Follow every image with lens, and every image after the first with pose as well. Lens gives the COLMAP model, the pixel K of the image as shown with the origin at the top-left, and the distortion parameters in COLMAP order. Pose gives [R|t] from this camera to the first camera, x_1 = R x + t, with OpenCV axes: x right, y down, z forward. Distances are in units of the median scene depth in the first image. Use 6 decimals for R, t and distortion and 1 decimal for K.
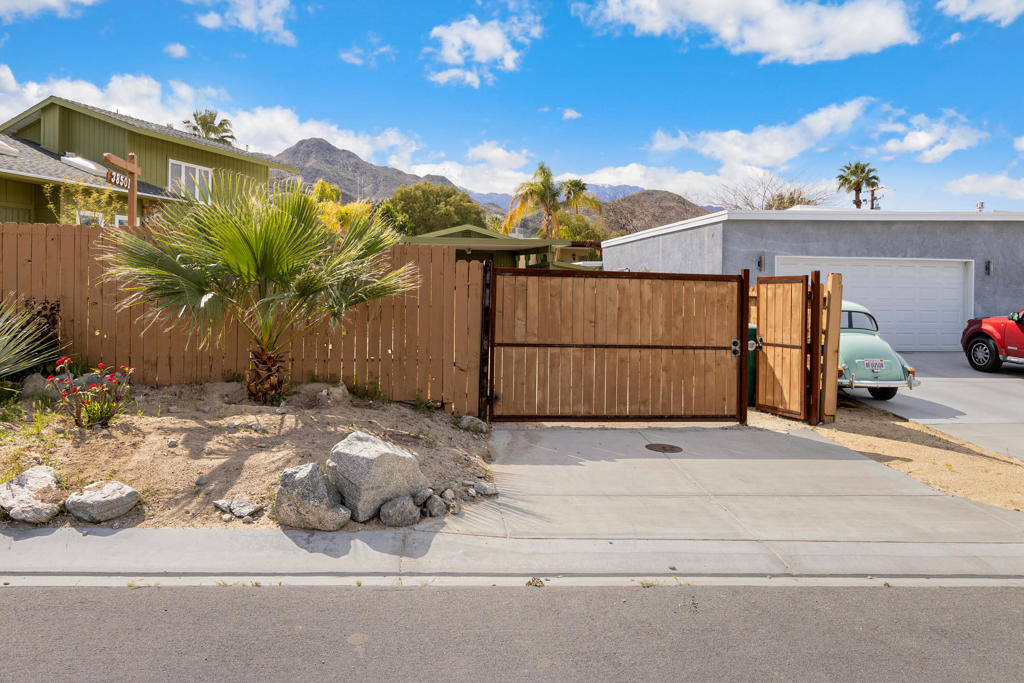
lens RADIAL K [[1424.9, 0, 512.0], [0, 1424.9, 341.5], [0, 0, 1]] dist [0.419775, 0.008977]
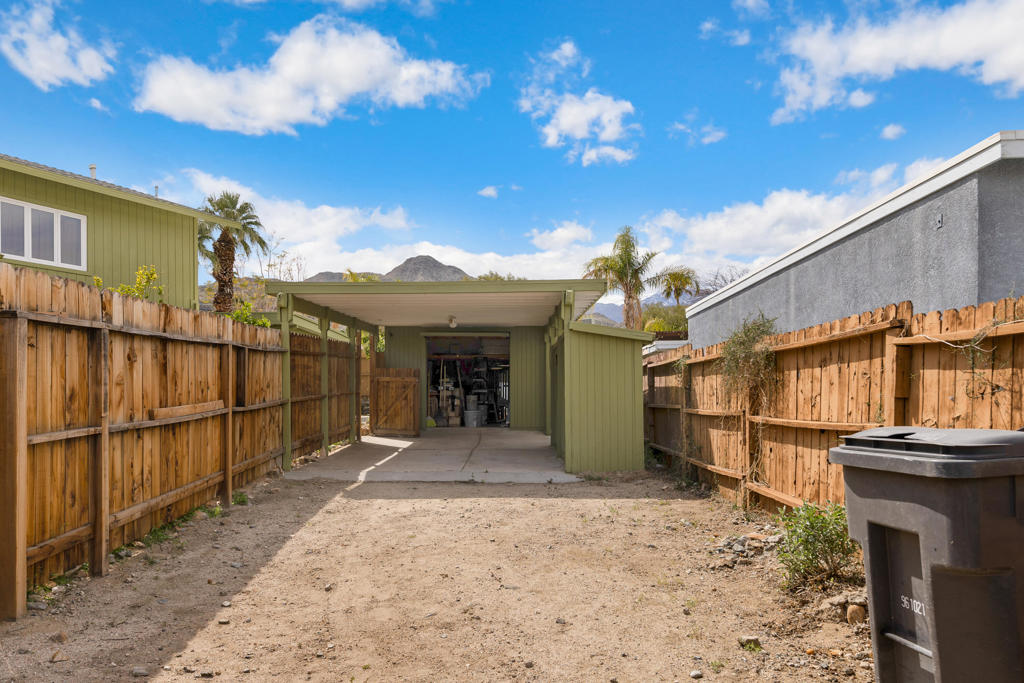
lens RADIAL K [[1424.9, 0, 512.0], [0, 1424.9, 341.5], [0, 0, 1]] dist [0.419775, 0.008977]
pose [[0.996761, -0.021246, -0.077558, 0.021751], [0.015021, 0.996684, -0.079977, -0.004820], [0.079000, 0.078553, 0.993775, 0.235972]]
